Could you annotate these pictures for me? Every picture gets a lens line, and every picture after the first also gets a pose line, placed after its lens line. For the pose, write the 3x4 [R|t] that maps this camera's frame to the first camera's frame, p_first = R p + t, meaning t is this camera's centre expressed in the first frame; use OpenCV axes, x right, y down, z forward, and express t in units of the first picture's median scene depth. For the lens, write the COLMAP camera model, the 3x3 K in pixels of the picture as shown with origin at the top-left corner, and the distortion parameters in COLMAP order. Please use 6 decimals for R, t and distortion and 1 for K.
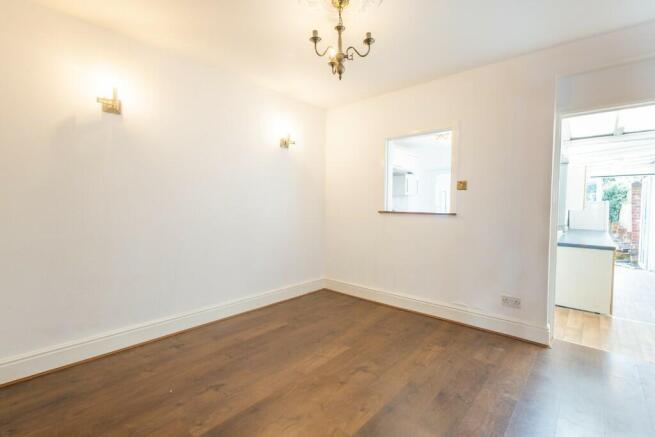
lens RADIAL K [[306.9, 0, 319.7], [0, 306.9, 219.3], [0, 0, 1]] dist [0.001259, -0.002215]
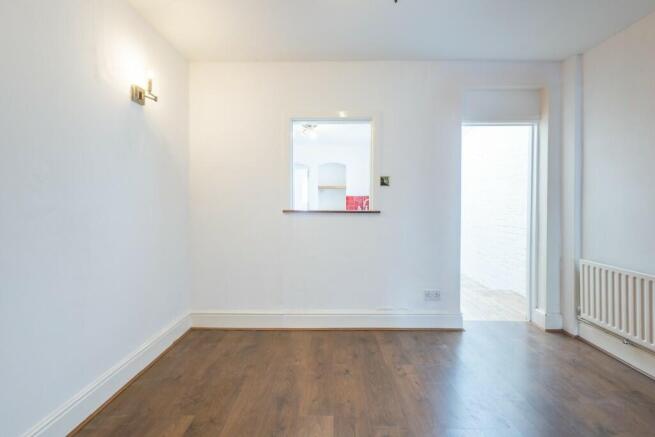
lens RADIAL K [[306.9, 0, 327.4], [0, 306.9, 209.8], [0, 0, 1]] dist [0.001259, -0.002215]
pose [[0.736967, -0.021469, 0.675588, -0.319259], [0.036620, 0.999296, -0.008190, -0.022564], [-0.674936, 0.030776, 0.737234, 0.454755]]
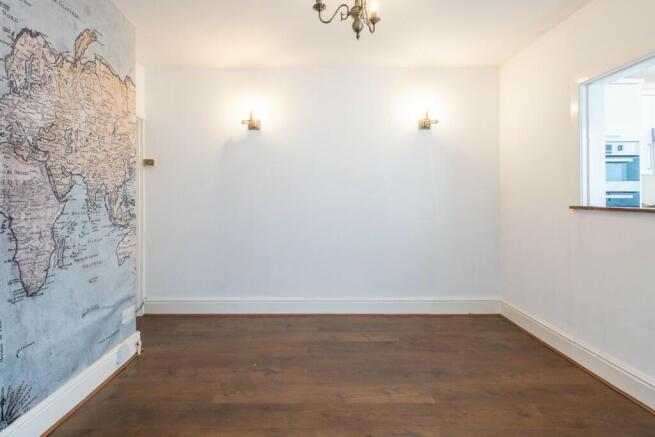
lens RADIAL K [[306.9, 0, 303.3], [0, 306.9, 198.0], [0, 0, 1]] dist [0.001259, -0.002215]
pose [[0.652163, -0.011855, -0.757986, 0.394195], [-0.025367, 0.998976, -0.037450, -0.008478], [0.757654, 0.043652, 0.651195, 0.273584]]
